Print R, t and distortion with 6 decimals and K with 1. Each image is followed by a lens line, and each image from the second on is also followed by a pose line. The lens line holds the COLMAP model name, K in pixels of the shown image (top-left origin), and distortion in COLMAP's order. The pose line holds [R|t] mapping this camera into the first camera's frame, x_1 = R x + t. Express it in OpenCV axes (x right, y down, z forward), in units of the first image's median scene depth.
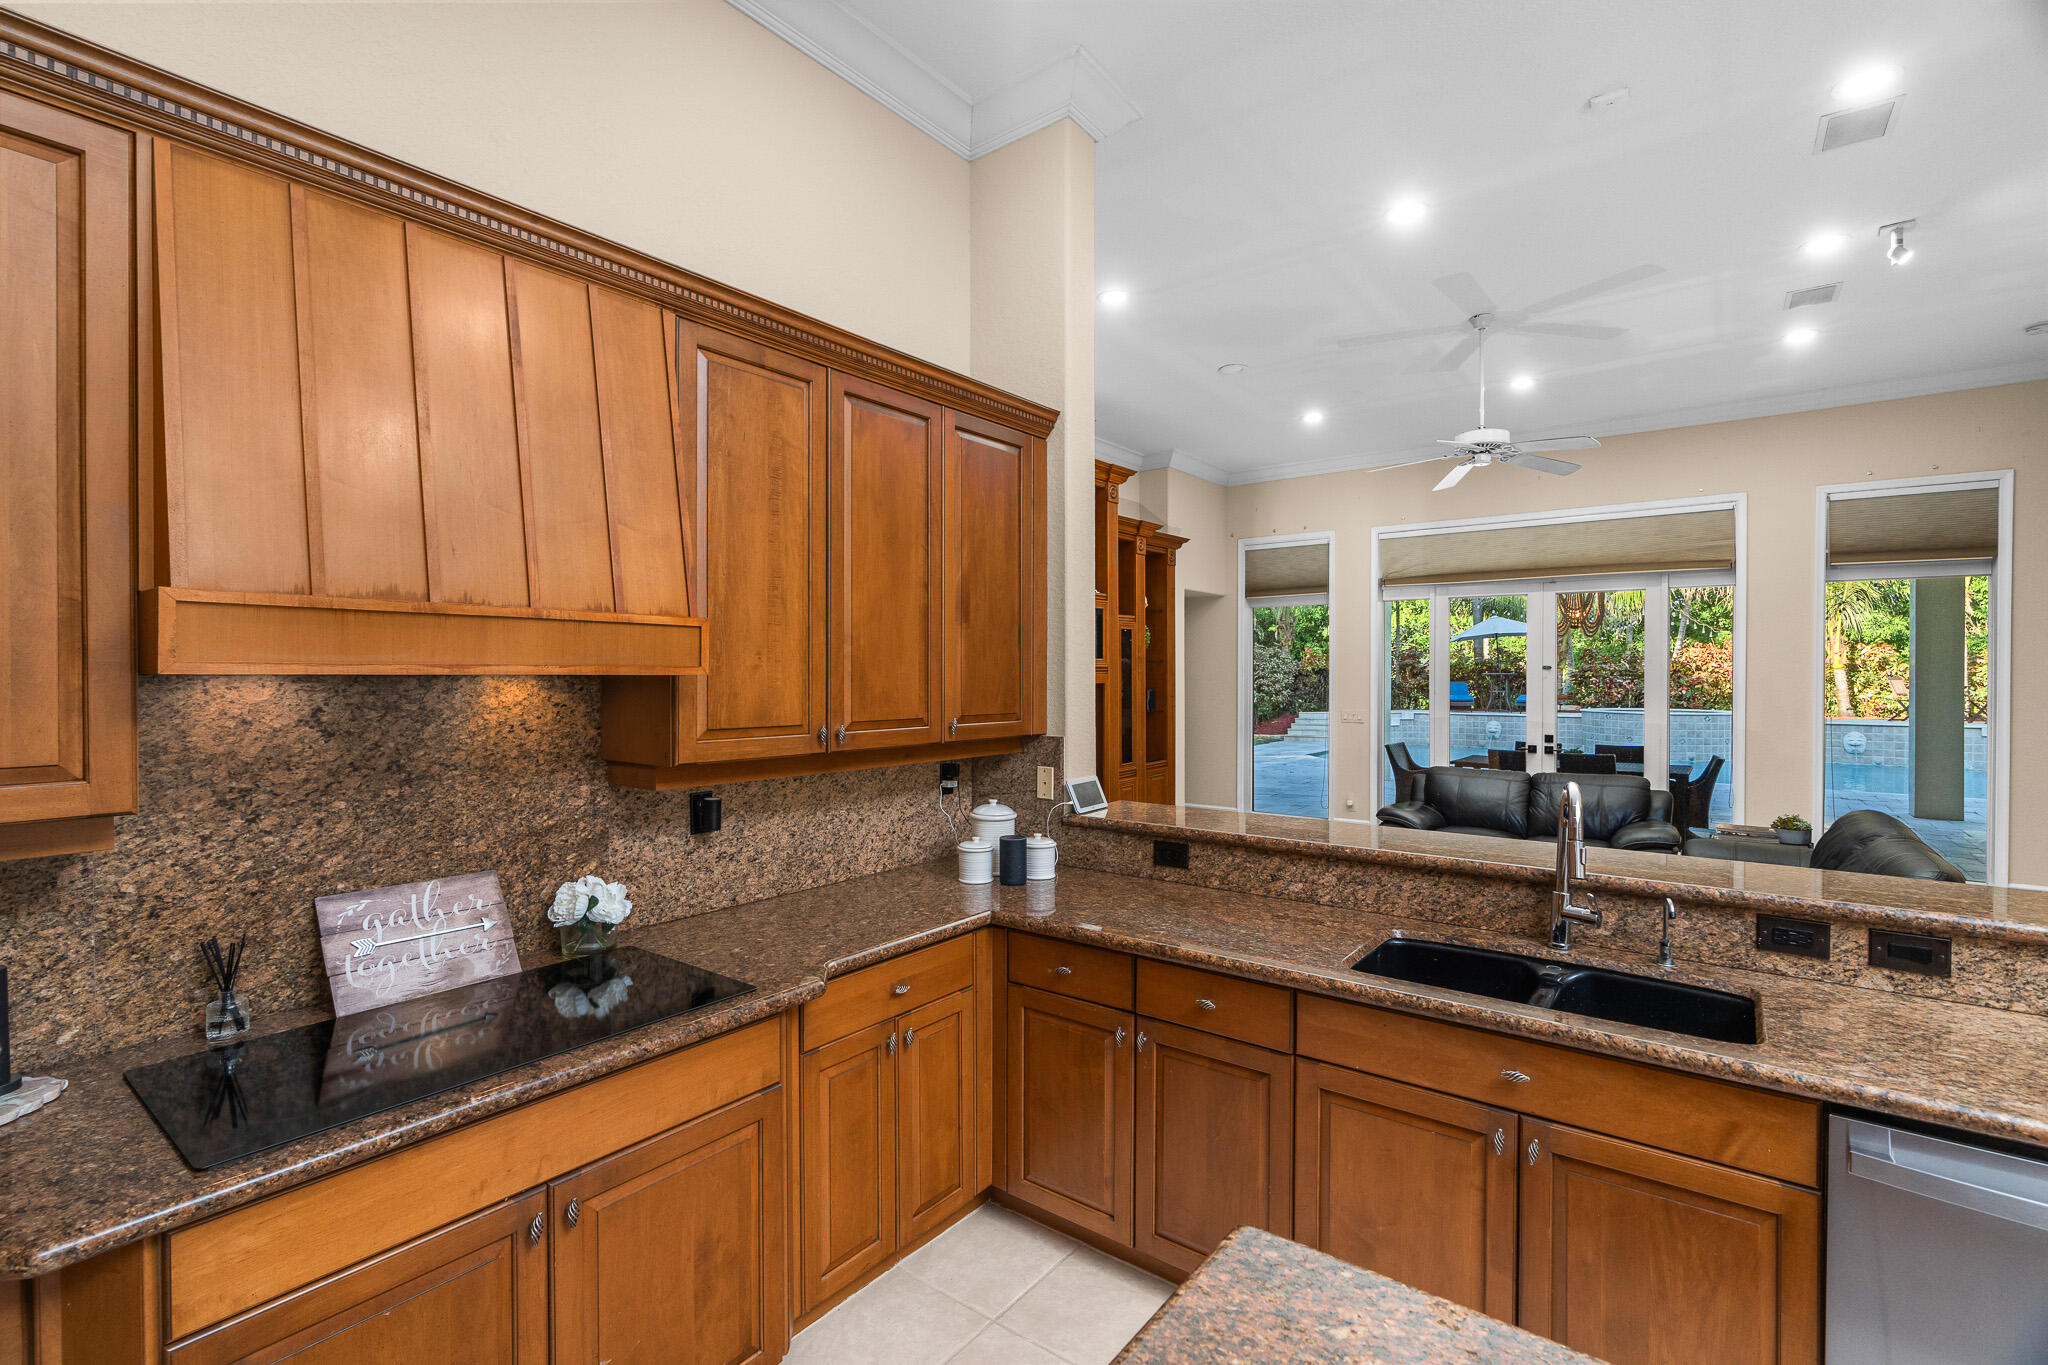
lens RADIAL K [[922.5, 0, 1021.0], [0, 922.5, 685.0], [0, 0, 1]] dist [-0.008795, 0.000778]
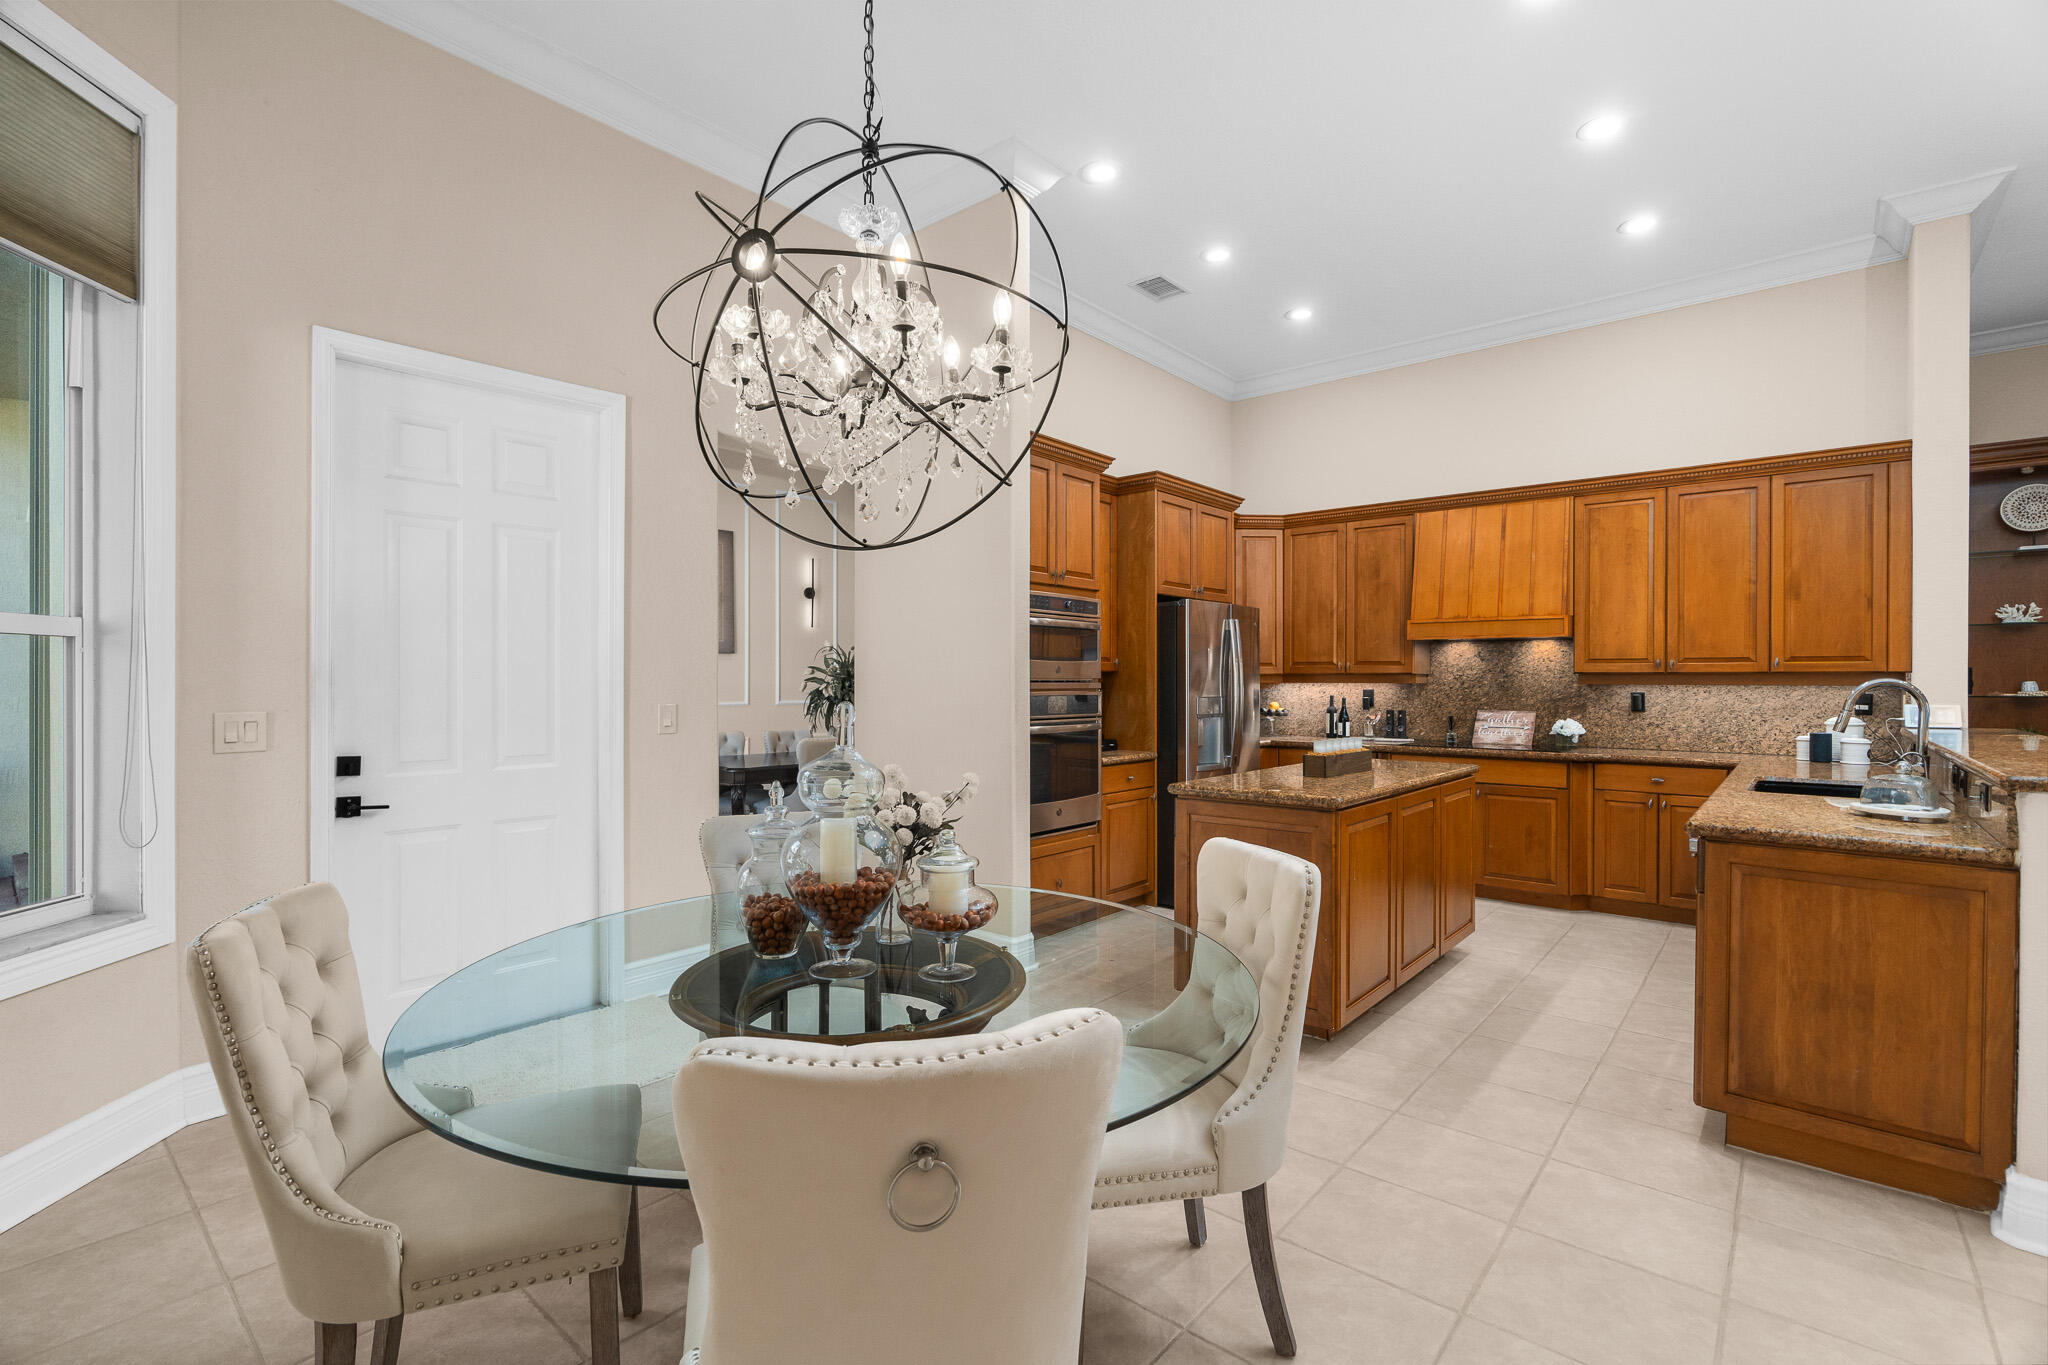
lens RADIAL K [[922.5, 0, 1027.3], [0, 922.5, 684.5], [0, 0, 1]] dist [-0.008795, 0.000778]
pose [[-0.053692, -0.000087, -0.998558, 2.213391], [-0.017212, 0.999852, 0.000838, 0.141225], [0.998409, 0.017232, -0.053686, -0.370604]]
